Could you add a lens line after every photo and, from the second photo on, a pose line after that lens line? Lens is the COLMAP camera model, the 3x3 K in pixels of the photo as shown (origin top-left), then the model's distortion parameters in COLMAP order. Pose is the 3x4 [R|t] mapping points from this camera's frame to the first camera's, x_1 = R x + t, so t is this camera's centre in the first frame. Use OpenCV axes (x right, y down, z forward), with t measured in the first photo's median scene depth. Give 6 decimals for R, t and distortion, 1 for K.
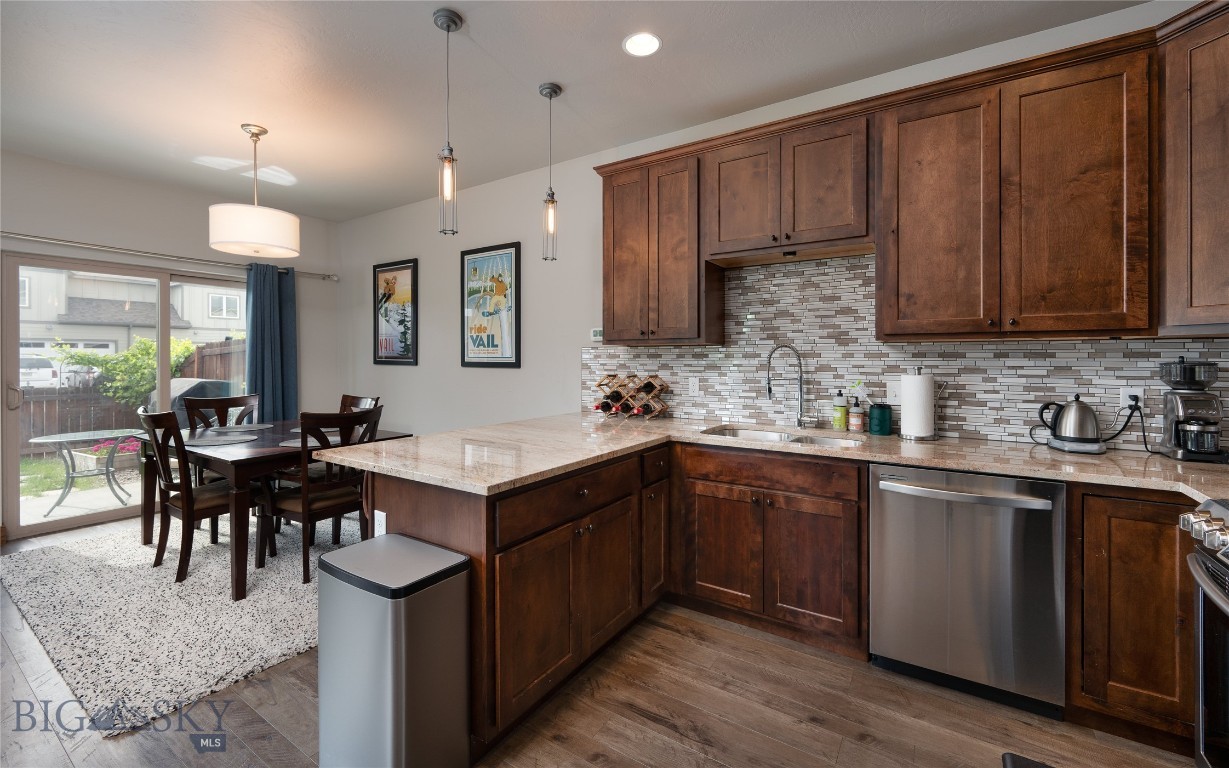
lens RADIAL K [[500.5, 0, 611.3], [0, 500.5, 356.2], [0, 0, 1]] dist [-0.001599, -0.000301]
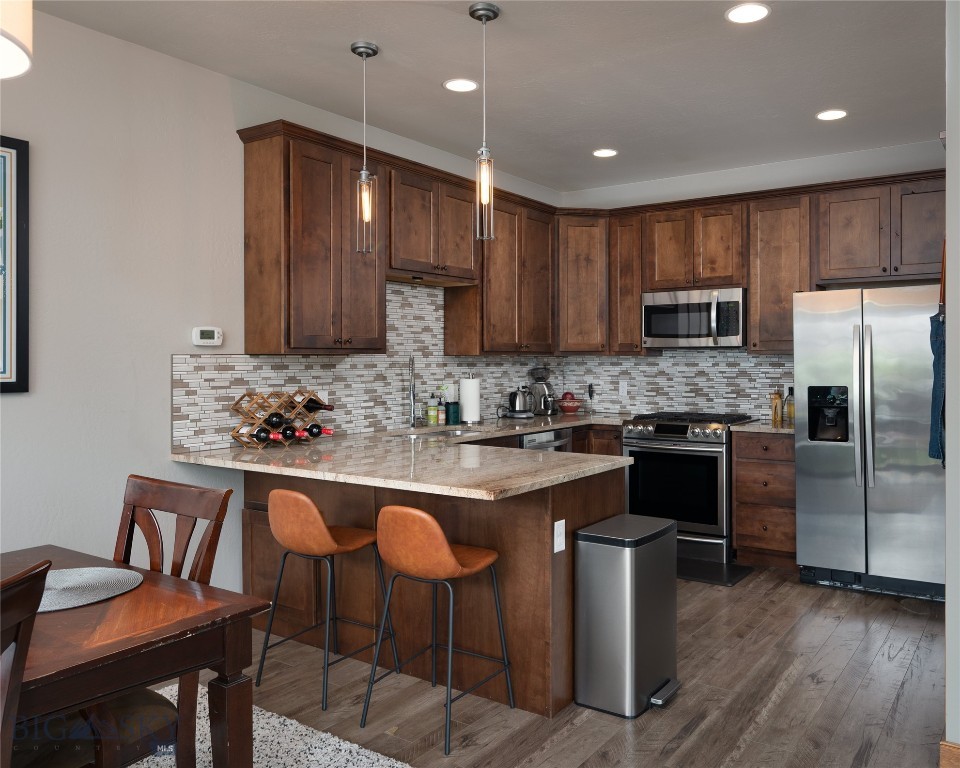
lens RADIAL K [[769.0, 0, 535.3], [0, 769.0, 356.0], [0, 0, 1]] dist [0.002998, 0.002705]
pose [[0.003631, 0.004439, 0.999984, -1.236459], [-0.001393, 0.999989, -0.004434, -0.014341], [-0.999992, -0.001376, 0.003638, 0.628422]]
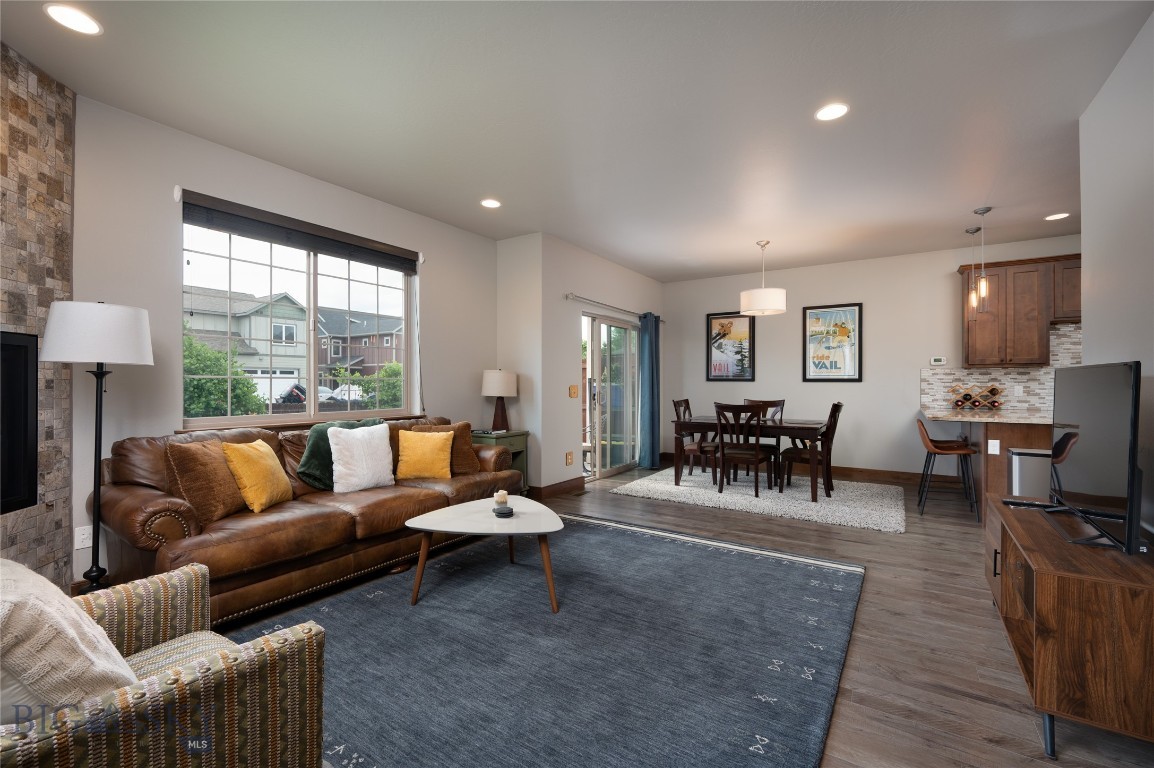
lens RADIAL K [[483.3, 0, 584.8], [0, 483.3, 385.3], [0, 0, 1]] dist [-0.006337, 0.000083]
pose [[0.999998, 0.001900, 0.000109, -1.379316], [-0.001901, 0.999984, 0.005394, 0.035449], [-0.000099, -0.005395, 0.999985, -0.693812]]
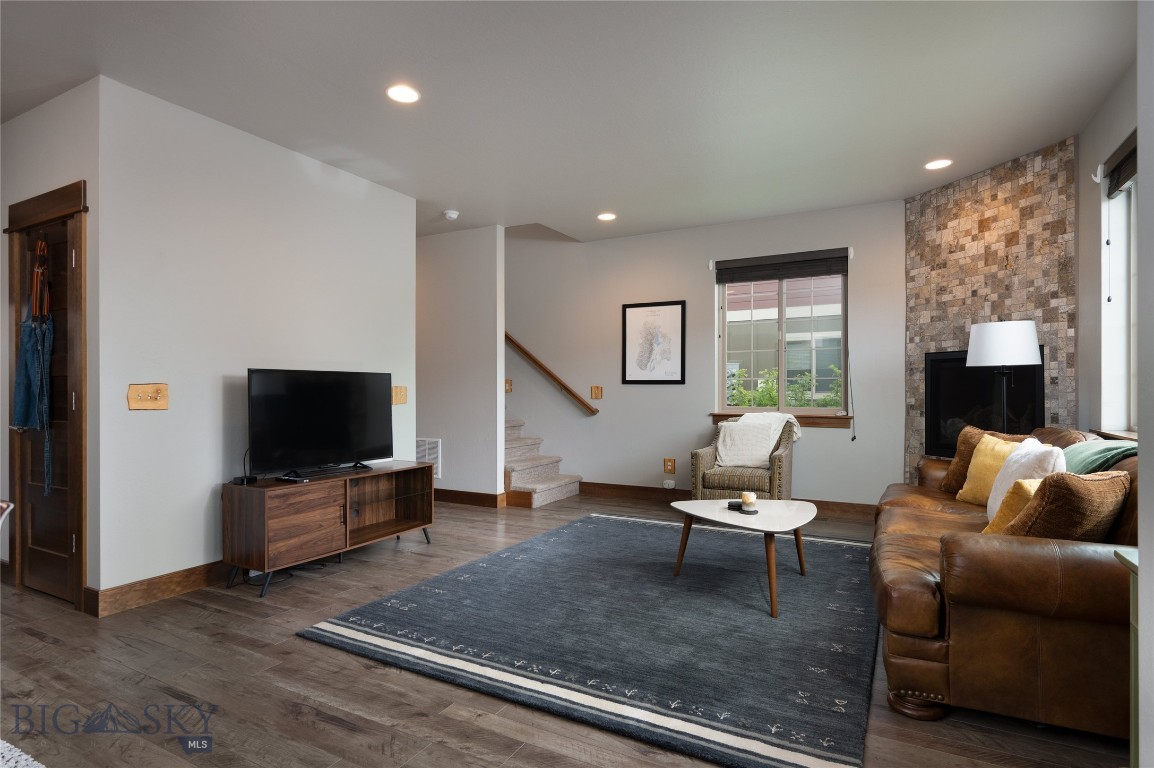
lens RADIAL K [[600.7, 0, 586.6], [0, 600.7, 391.7], [0, 0, 1]] dist [-0.001669, 0.000382]
pose [[-0.995962, 0.006259, -0.089553, -0.822837], [0.006274, 0.999980, 0.000119, 0.085751], [0.089552, -0.000443, -0.995982, 4.058454]]
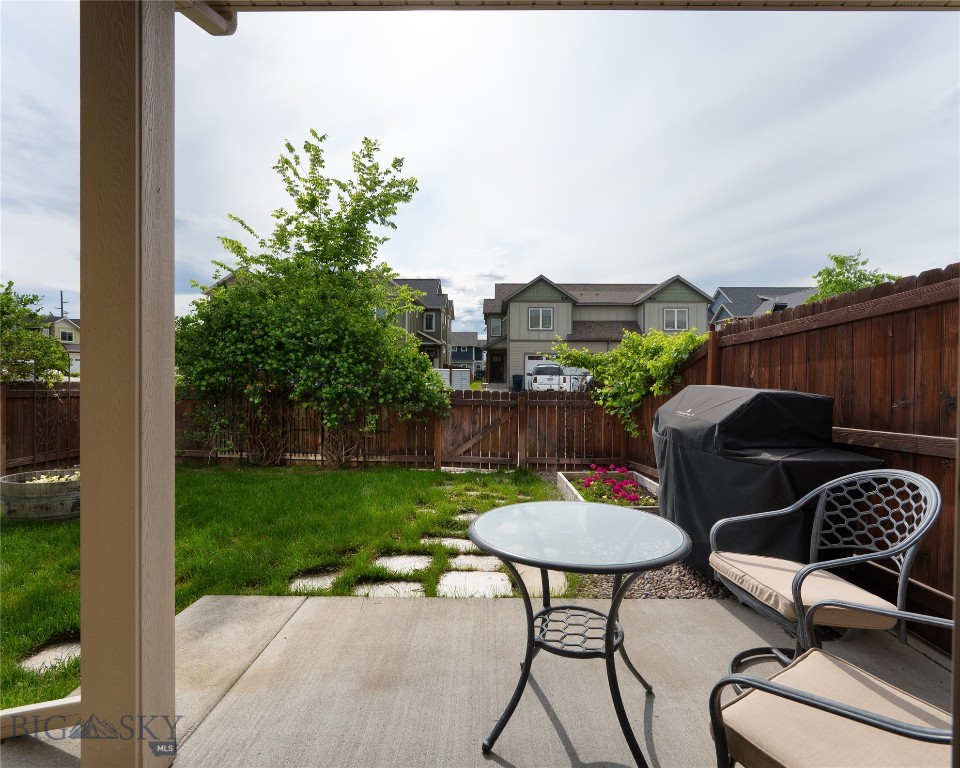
lens RADIAL K [[494.2, 0, 475.3], [0, 494.2, 376.2], [0, 0, 1]] dist [-0.001209, -0.000899]
pose [[0.518843, 0.014603, -0.854745, -1.250598], [-0.004921, 0.999889, 0.014095, 0.068263], [0.854855, -0.003107, 0.518857, 1.211986]]
